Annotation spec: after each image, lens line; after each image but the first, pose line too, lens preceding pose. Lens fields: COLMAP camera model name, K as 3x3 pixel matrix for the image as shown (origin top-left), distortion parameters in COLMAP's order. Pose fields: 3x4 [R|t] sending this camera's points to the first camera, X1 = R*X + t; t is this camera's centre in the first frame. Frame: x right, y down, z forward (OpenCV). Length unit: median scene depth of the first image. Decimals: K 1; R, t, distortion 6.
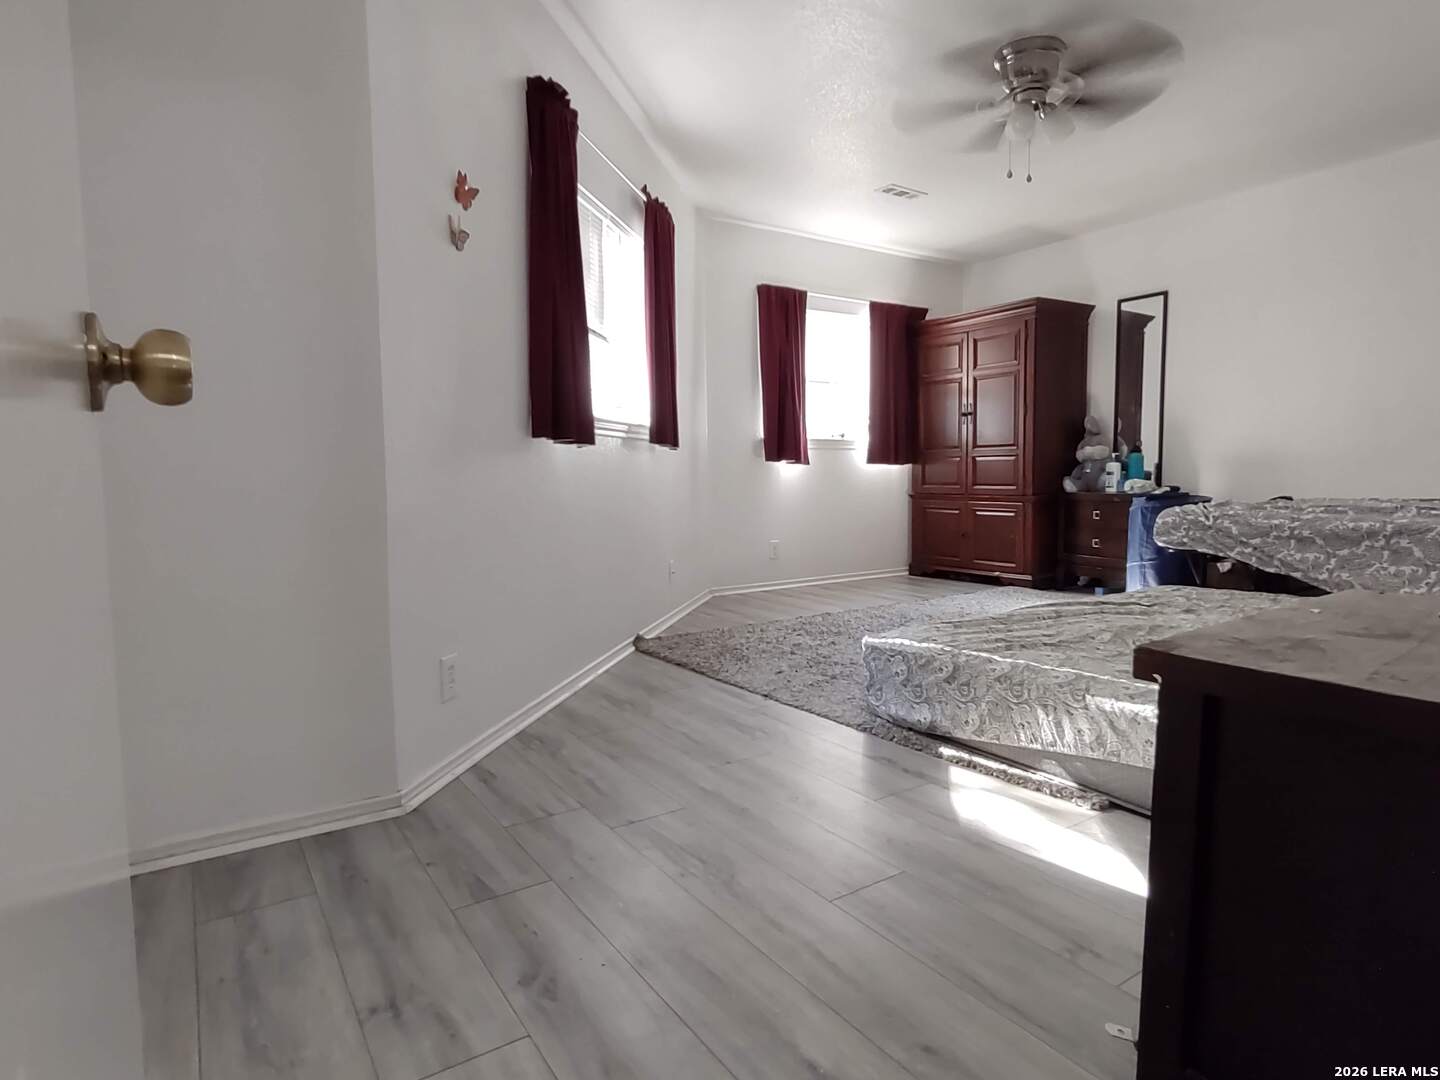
lens RADIAL K [[847.9, 0, 724.2], [0, 847.9, 542.0], [0, 0, 1]] dist [0.001184, 0.001173]
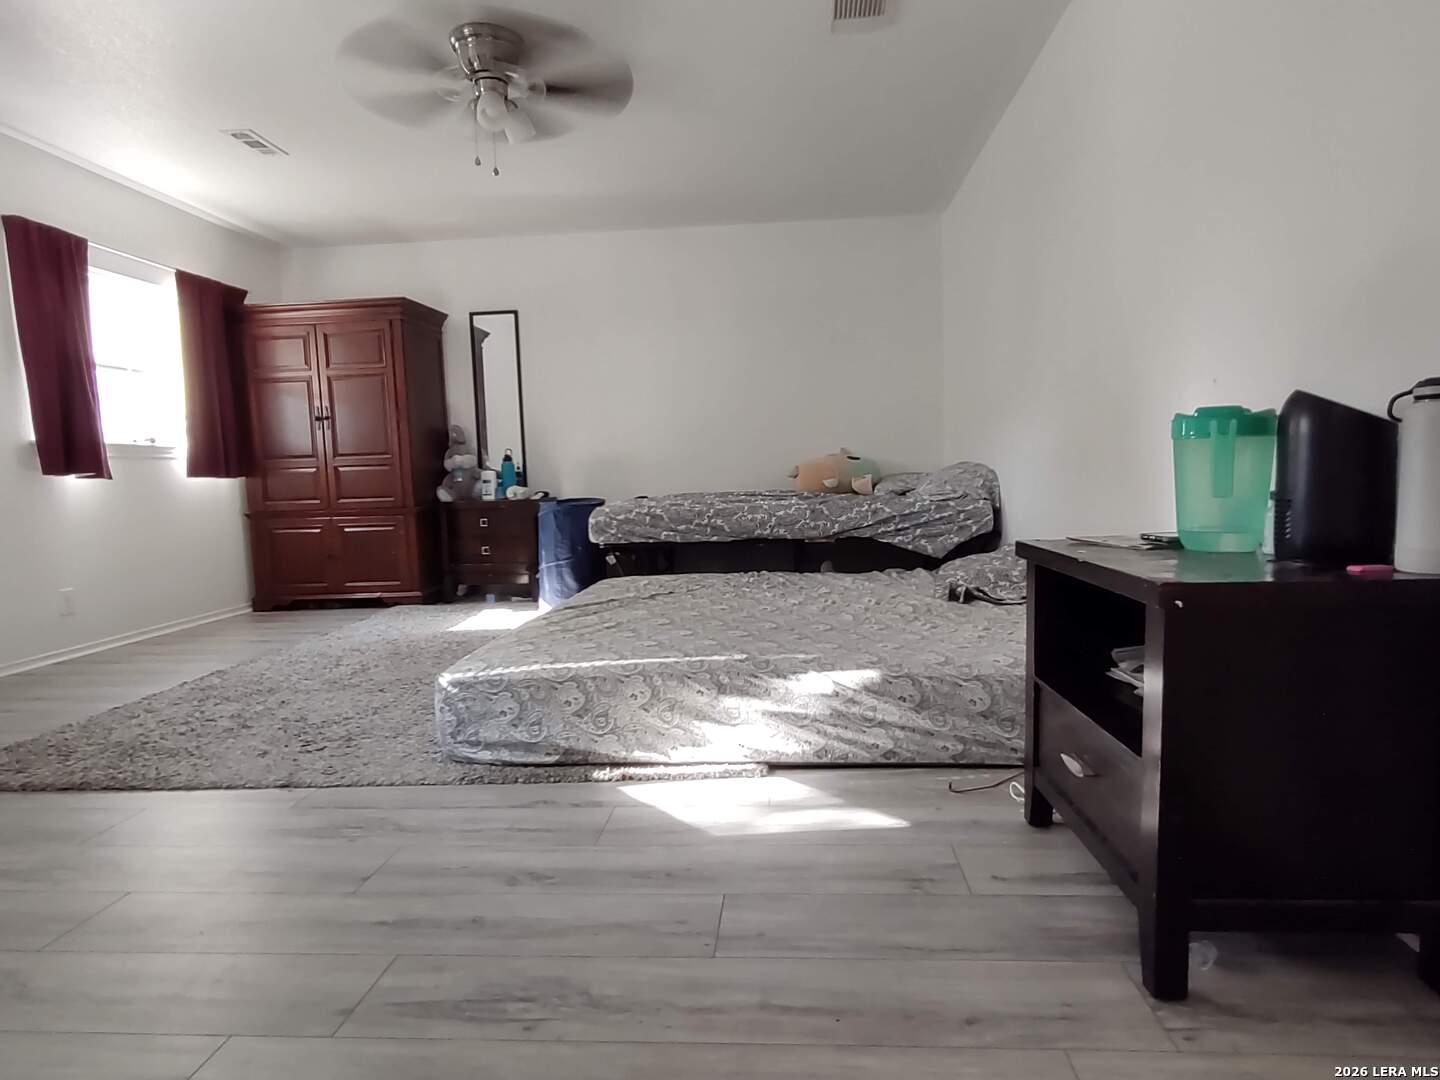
lens RADIAL K [[847.9, 0, 722.8], [0, 847.9, 543.6], [0, 0, 1]] dist [0.001184, 0.001173]
pose [[0.596144, -0.078343, 0.799046, -0.180323], [0.093707, 0.995215, 0.027665, -0.007445], [-0.797390, 0.058384, 0.600633, 0.150909]]
